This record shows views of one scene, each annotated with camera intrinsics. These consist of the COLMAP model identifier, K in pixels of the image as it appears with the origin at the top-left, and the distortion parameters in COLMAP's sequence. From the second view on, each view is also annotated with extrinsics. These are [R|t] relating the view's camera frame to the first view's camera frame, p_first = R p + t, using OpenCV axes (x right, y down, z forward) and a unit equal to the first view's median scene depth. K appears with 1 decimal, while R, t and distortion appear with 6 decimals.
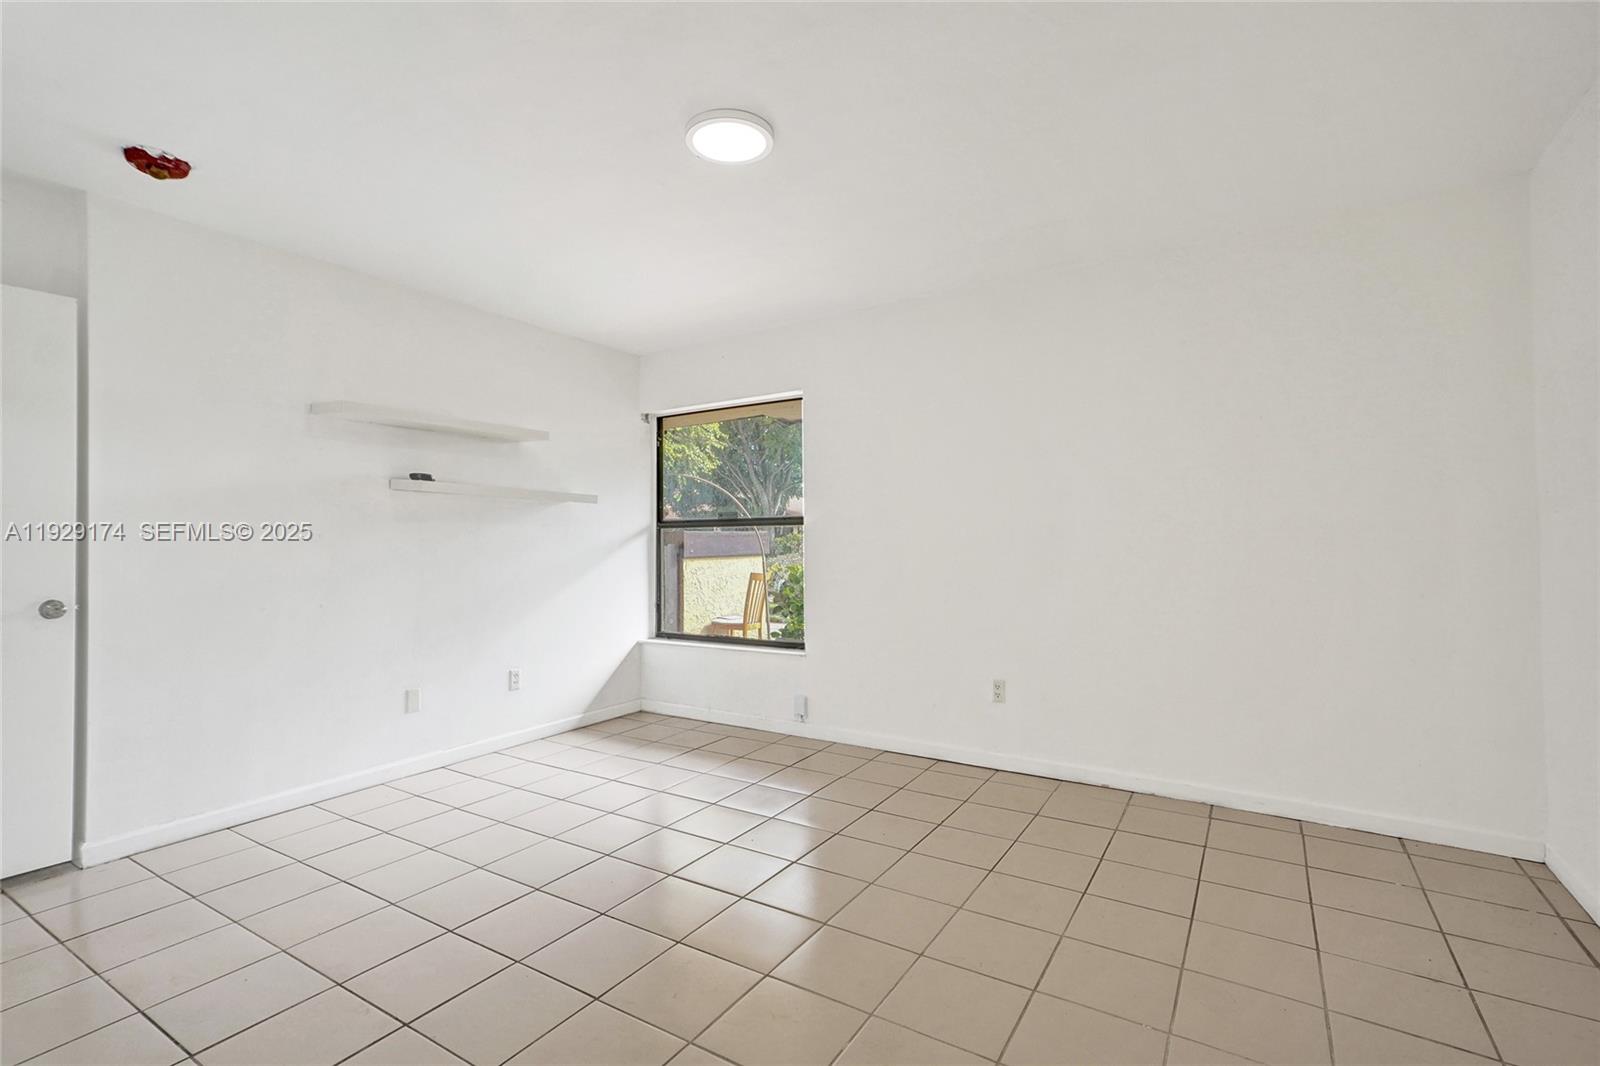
lens RADIAL K [[735.8, 0, 798.0], [0, 735.8, 529.4], [0, 0, 1]] dist [-0.002097, 0.000394]
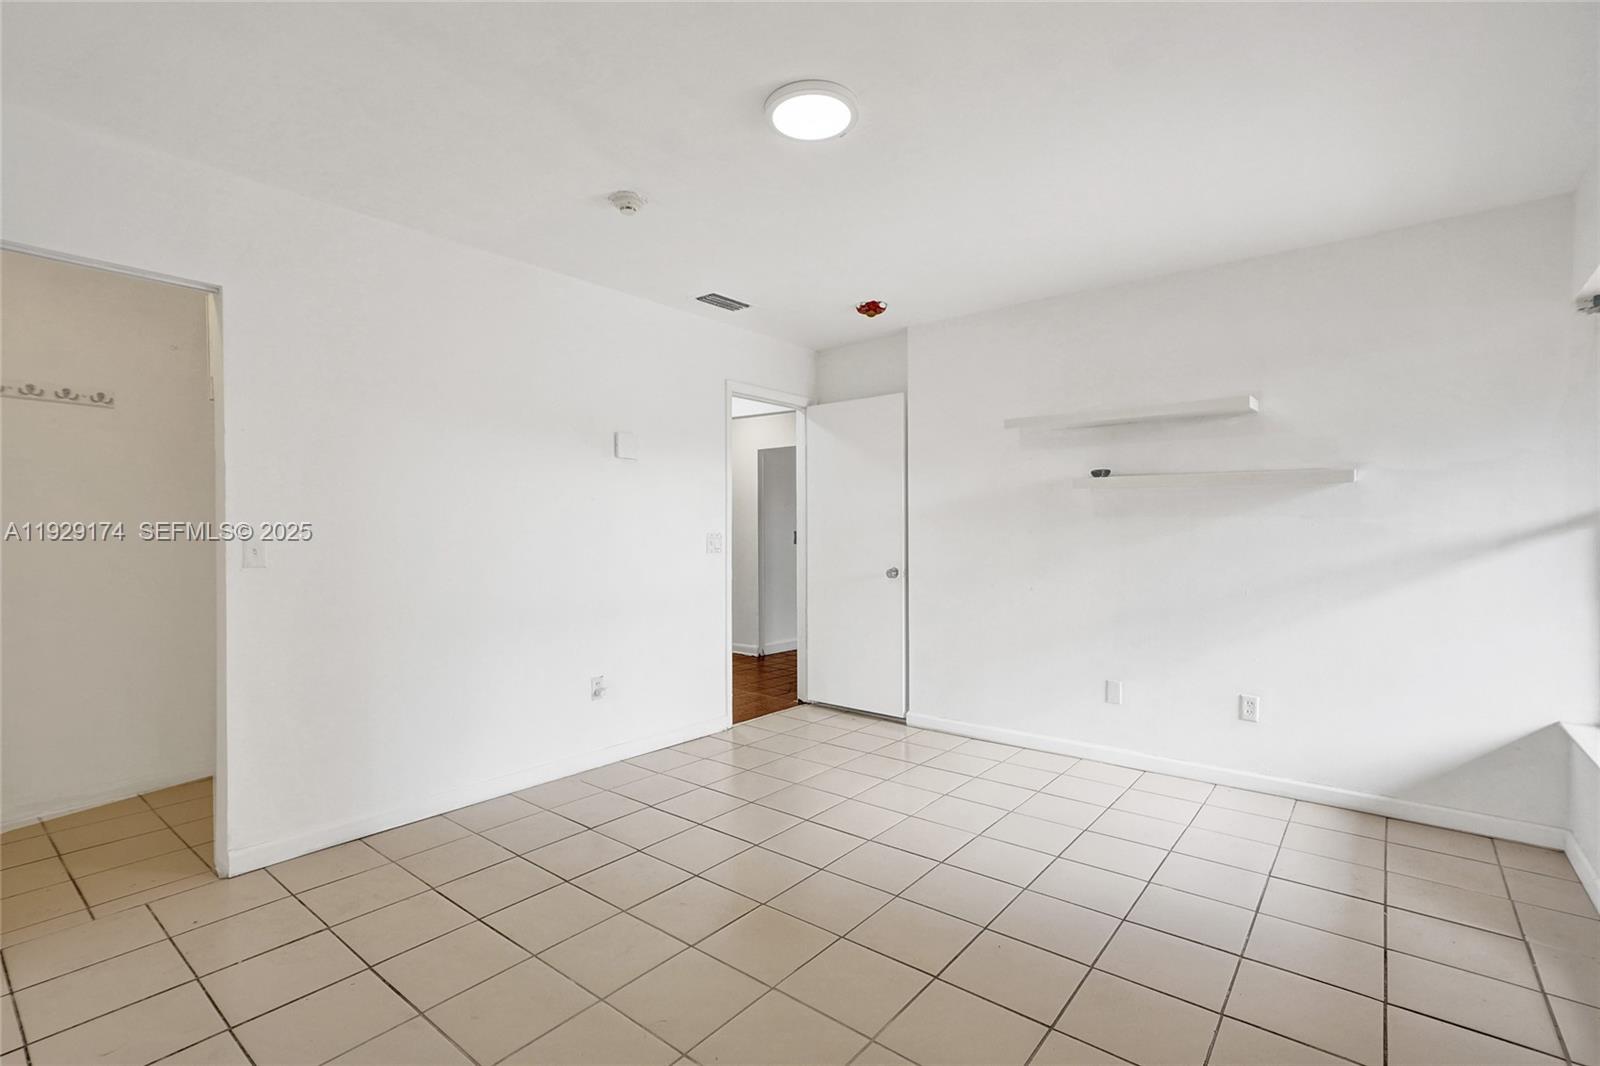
lens RADIAL K [[728.2, 0, 789.5], [0, 728.2, 538.3], [0, 0, 1]] dist [-0.000211, 0.005741]
pose [[-0.124862, 0.017456, -0.992021, 0.468693], [0.018781, 0.999708, 0.015227, -0.004100], [0.991996, -0.016730, -0.125153, 0.601773]]
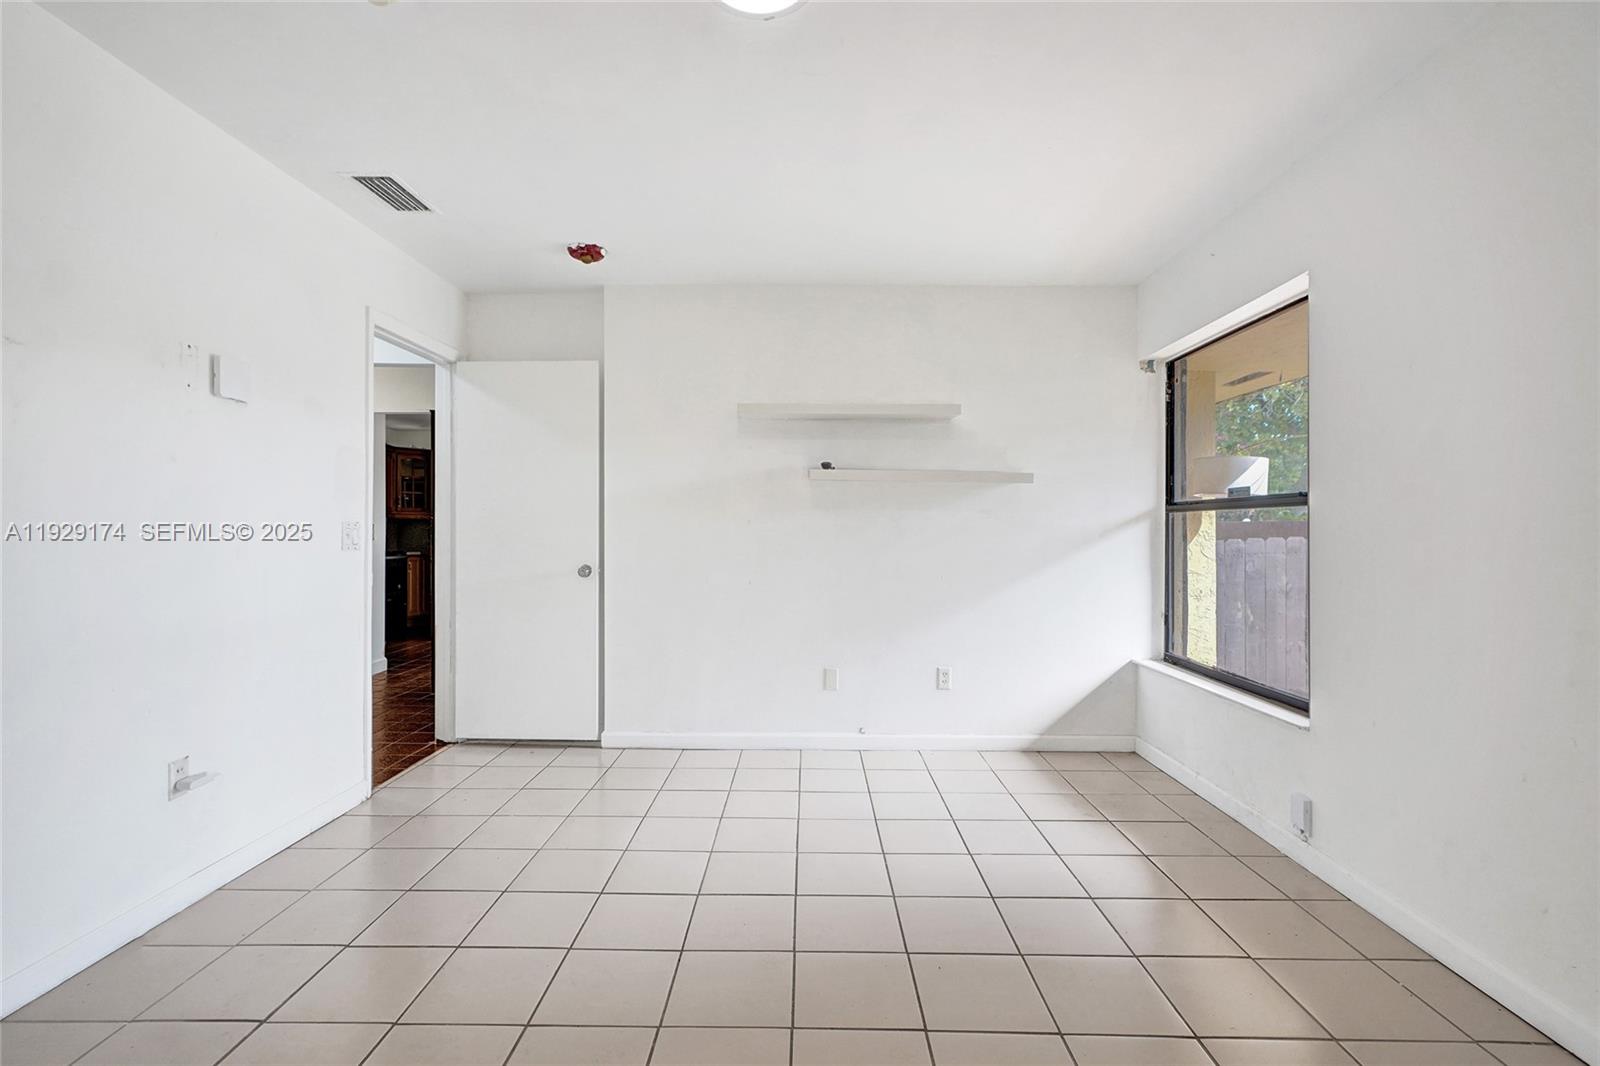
lens RADIAL K [[735.8, 0, 798.0], [0, 735.8, 529.4], [0, 0, 1]] dist [-0.002097, 0.000394]
pose [[0.514932, 0.010654, -0.857165, 0.309589], [0.006468, 0.999846, 0.016313, 0.001053], [0.857207, -0.013944, 0.514784, 0.370141]]
